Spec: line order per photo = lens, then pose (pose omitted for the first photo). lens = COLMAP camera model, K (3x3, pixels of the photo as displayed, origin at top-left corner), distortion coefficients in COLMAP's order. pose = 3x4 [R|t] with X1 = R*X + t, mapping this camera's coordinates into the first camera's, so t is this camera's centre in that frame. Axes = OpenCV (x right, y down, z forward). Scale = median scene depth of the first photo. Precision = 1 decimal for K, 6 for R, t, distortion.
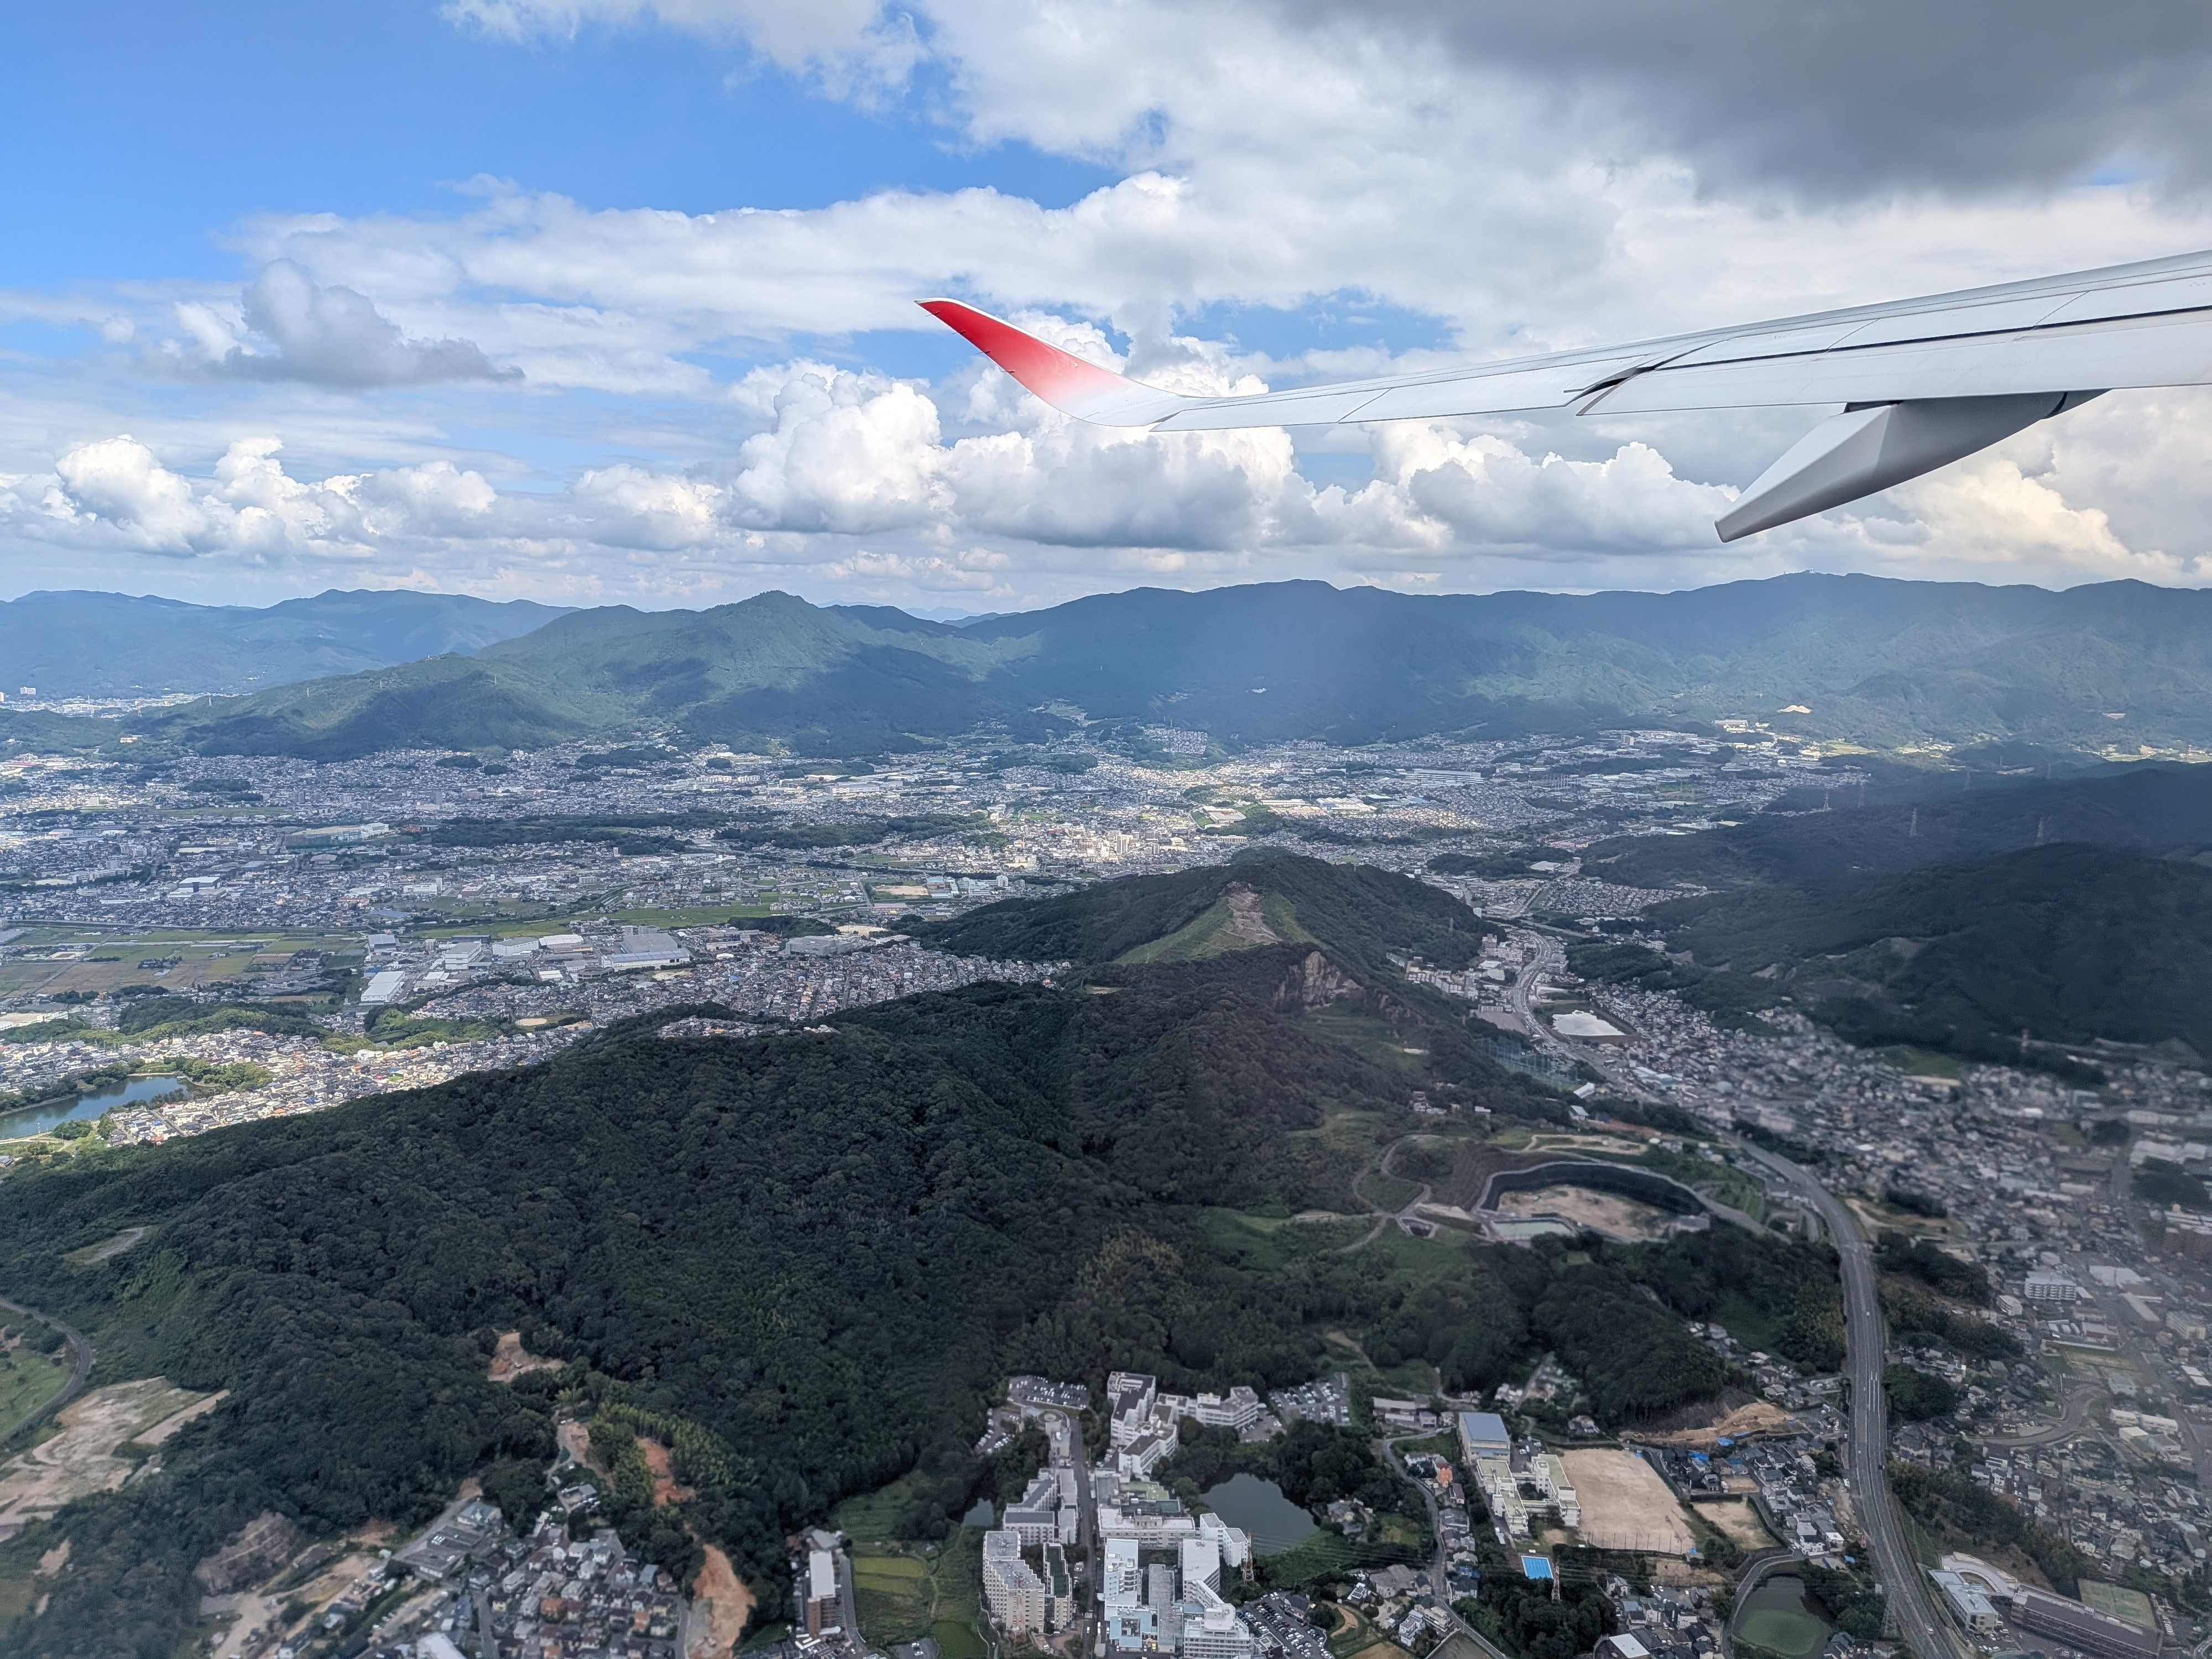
lens RADIAL K [[1523.9, 0, 1105.2], [0, 1523.9, 816.6], [0, 0, 1]] dist [0.013534, -0.011956]
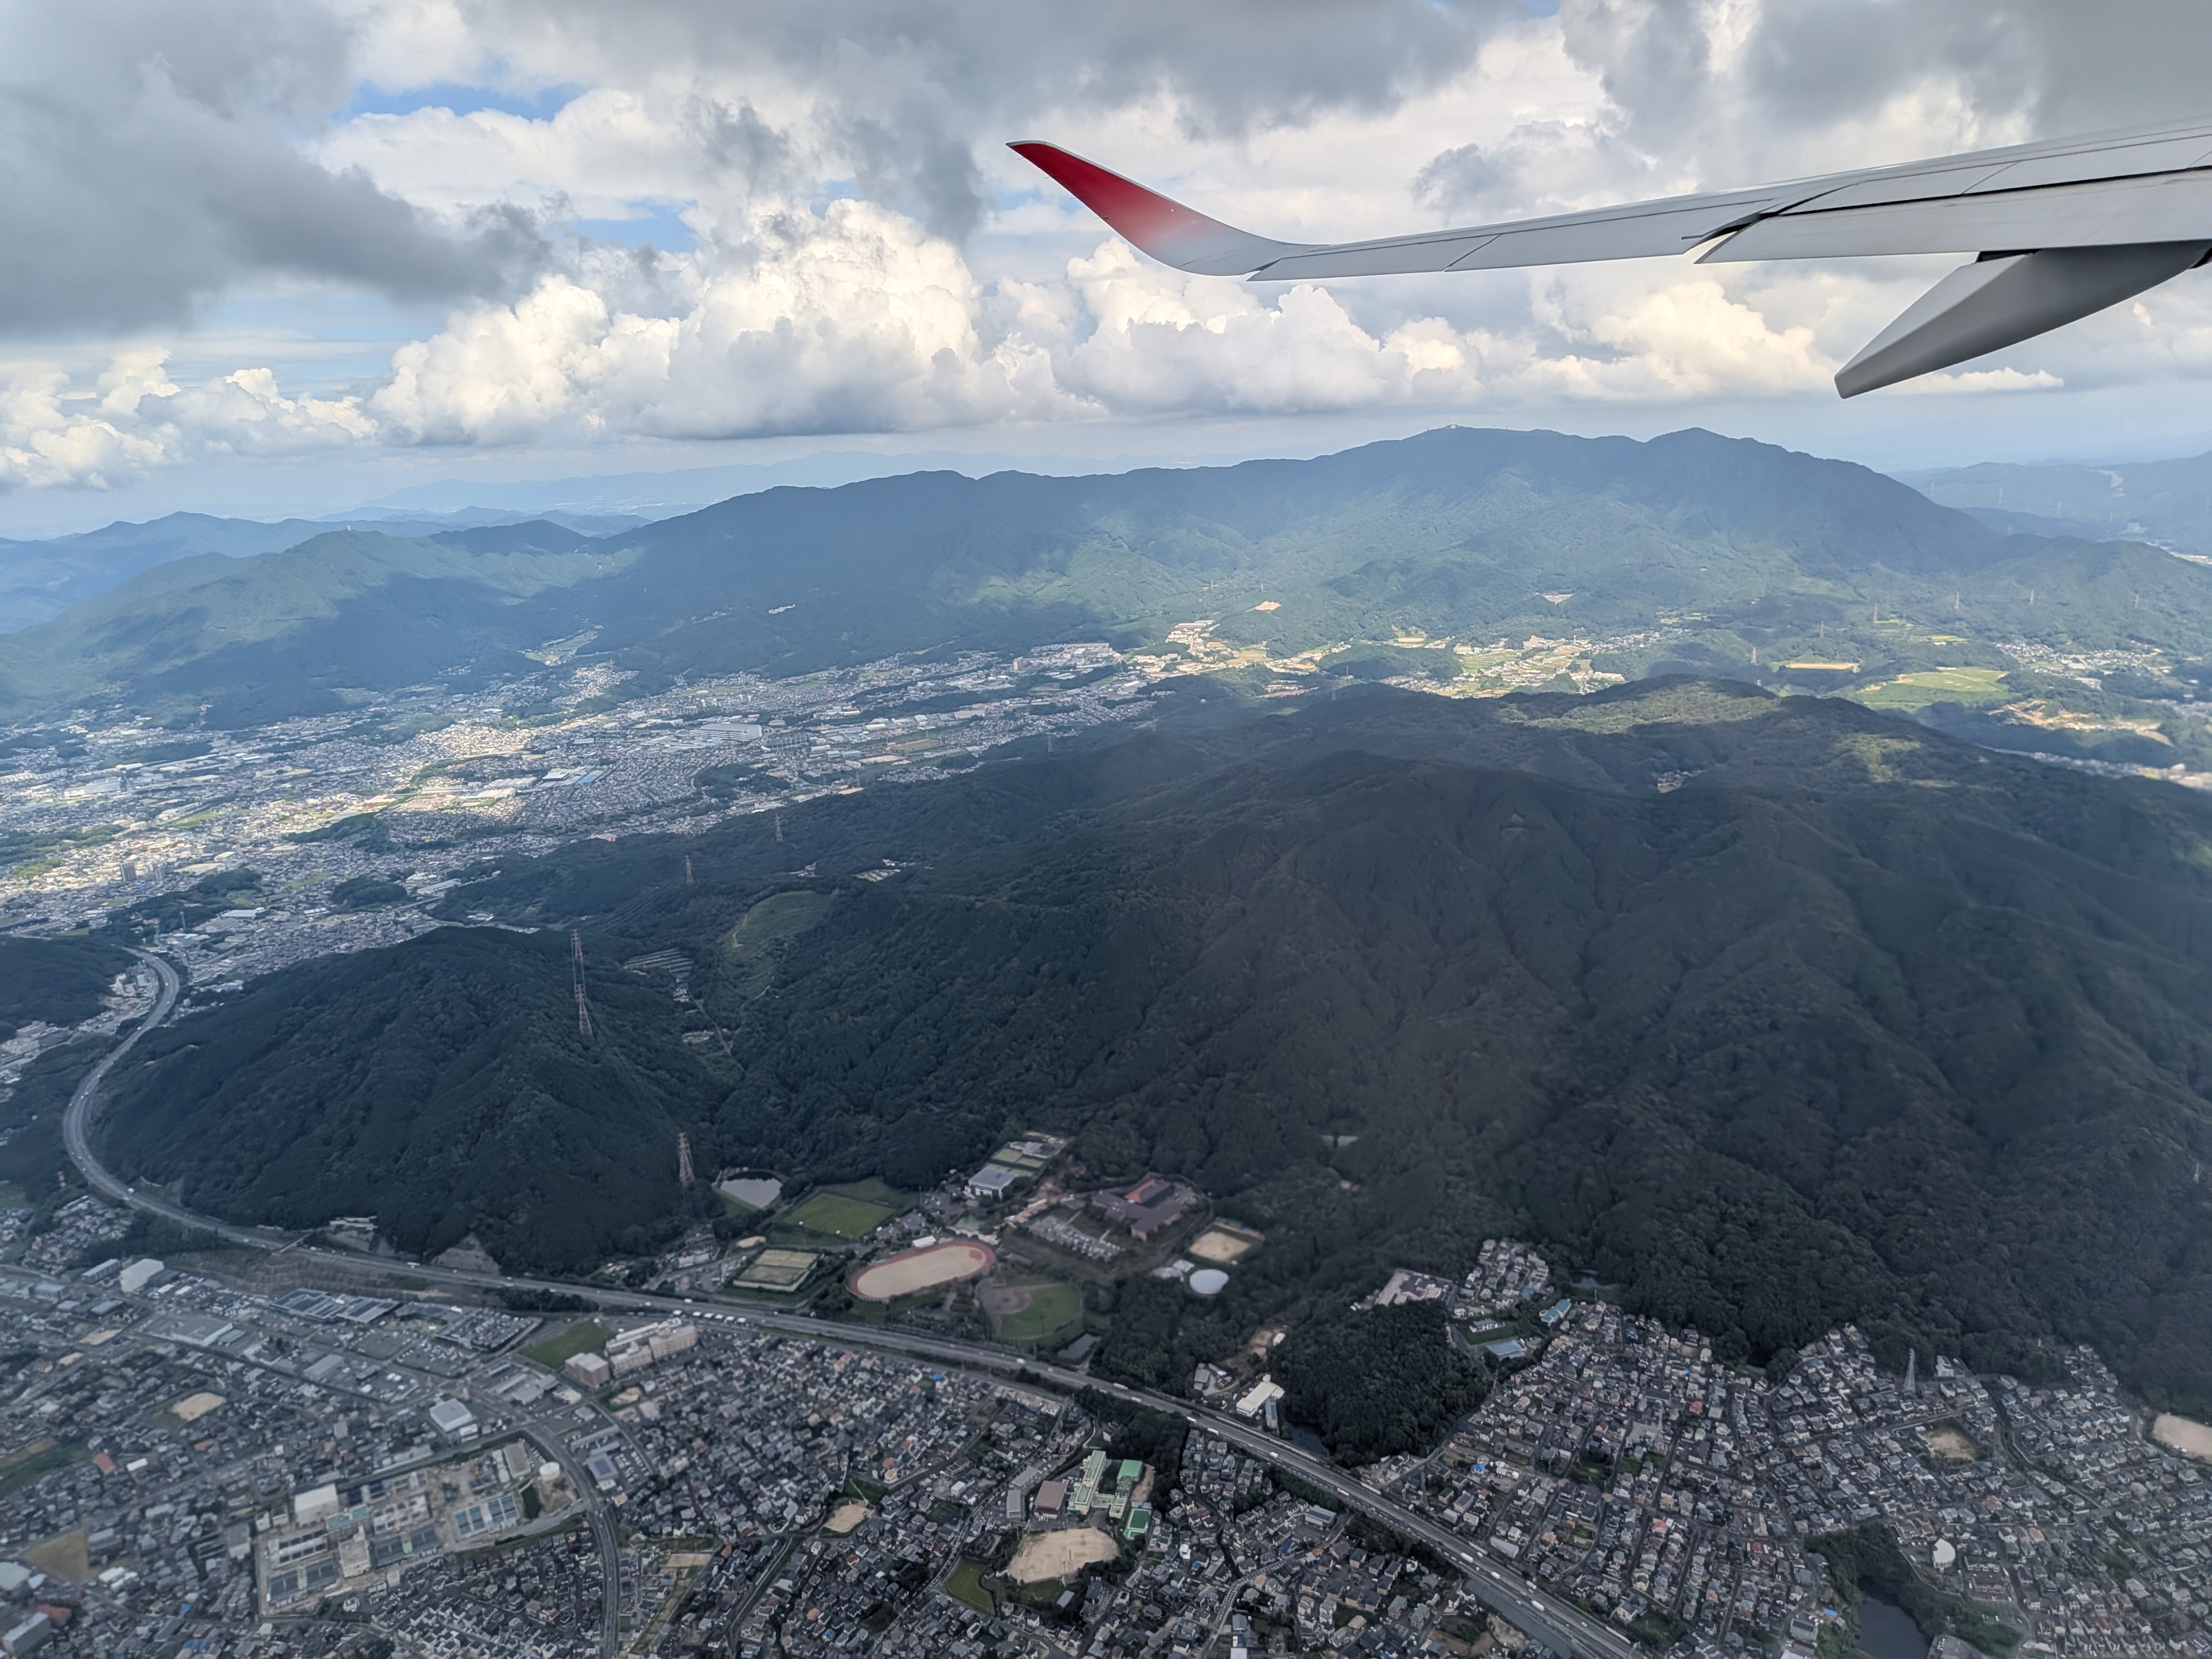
lens RADIAL K [[1523.9, 0, 1078.2], [0, 1523.9, 792.0], [0, 0, 1]] dist [0.013534, -0.011956]
pose [[0.996135, -0.049181, -0.072779, 0.282376], [0.056288, 0.993488, 0.099065, -0.038985], [0.067432, -0.102779, 0.992416, 0.003693]]
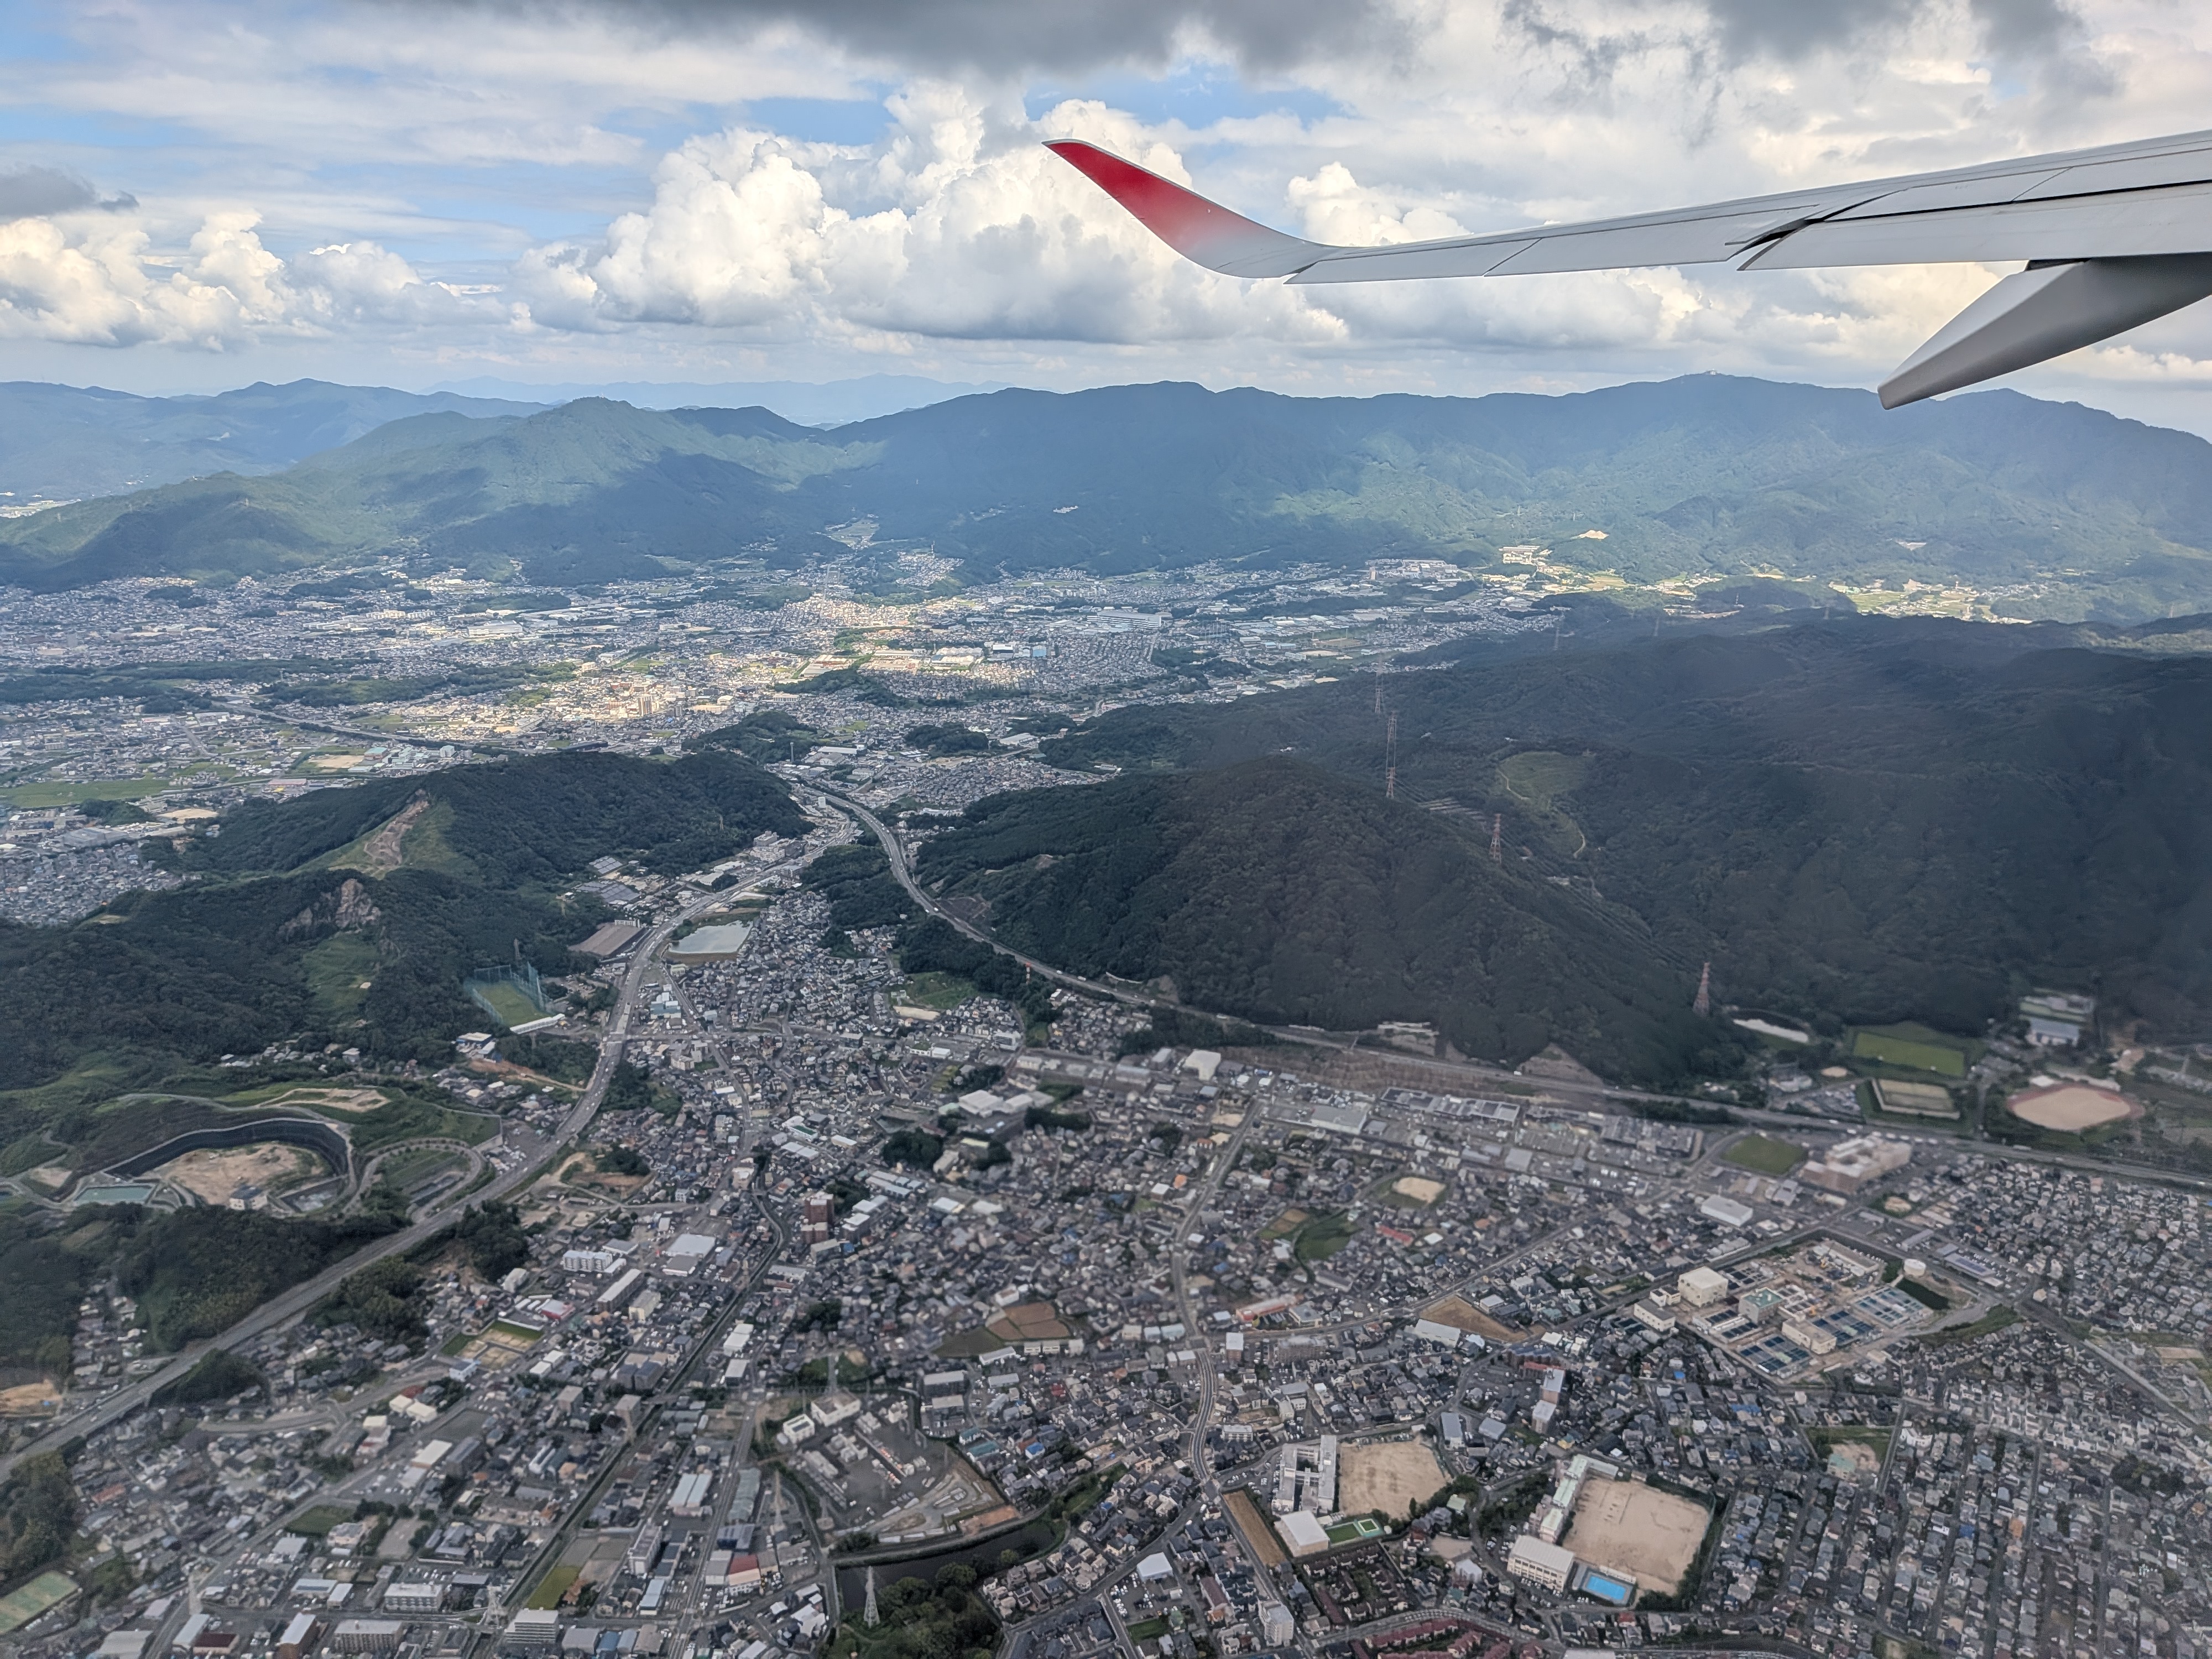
lens RADIAL K [[1523.9, 0, 1100.0], [0, 1523.9, 835.7], [0, 0, 1]] dist [0.013534, -0.011956]
pose [[0.997447, 0.021561, -0.068082, 0.152539], [-0.010373, 0.986964, 0.160606, -0.024463], [0.070657, -0.159490, 0.984668, -0.000141]]
